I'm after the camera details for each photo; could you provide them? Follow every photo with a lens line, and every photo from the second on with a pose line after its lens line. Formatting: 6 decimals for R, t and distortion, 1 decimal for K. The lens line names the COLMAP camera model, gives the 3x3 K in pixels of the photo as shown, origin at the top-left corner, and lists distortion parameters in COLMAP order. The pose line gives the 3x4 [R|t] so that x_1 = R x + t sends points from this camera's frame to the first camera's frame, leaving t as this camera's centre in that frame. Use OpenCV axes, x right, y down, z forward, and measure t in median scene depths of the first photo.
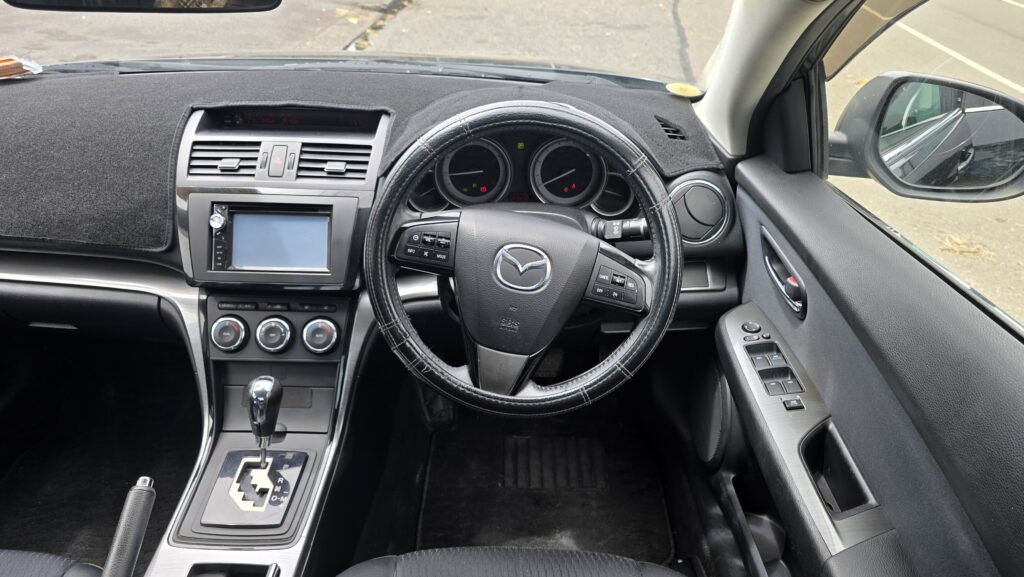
lens RADIAL K [[696.1, 0, 500.2], [0, 696.1, 284.8], [0, 0, 1]] dist [0.076098, -0.088763]
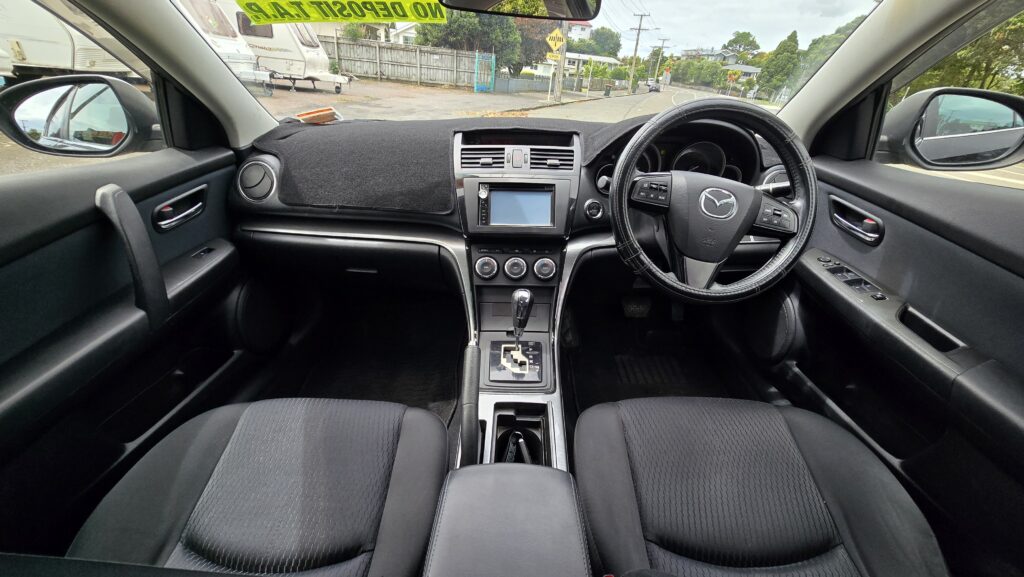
lens RADIAL K [[414.9, 0, 512.0], [0, 414.9, 288.5], [0, 0, 1]] dist [-0.000424, -0.000006]
pose [[0.999867, -0.004271, 0.015756, -0.347581], [0.005049, 0.998752, -0.049690, 0.163580], [-0.015524, 0.049763, 0.998640, 0.081273]]
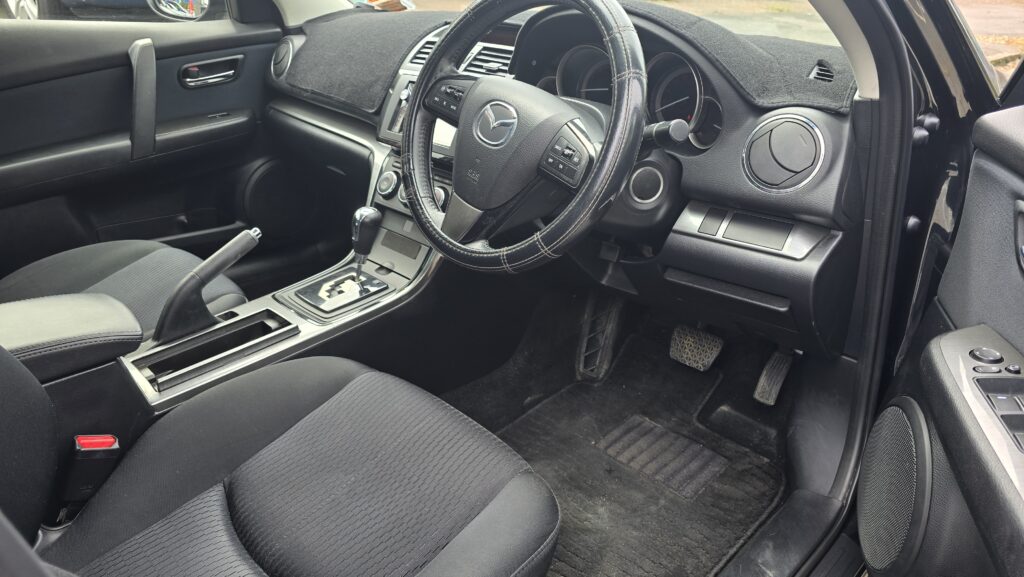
lens RADIAL K [[696.1, 0, 500.2], [0, 696.1, 284.8], [0, 0, 1]] dist [0.076098, -0.088763]
pose [[0.719078, 0.283378, -0.634527, 0.618748], [-0.348291, 0.937084, 0.023799, 0.140707], [0.601349, 0.203886, 0.772535, 0.186072]]
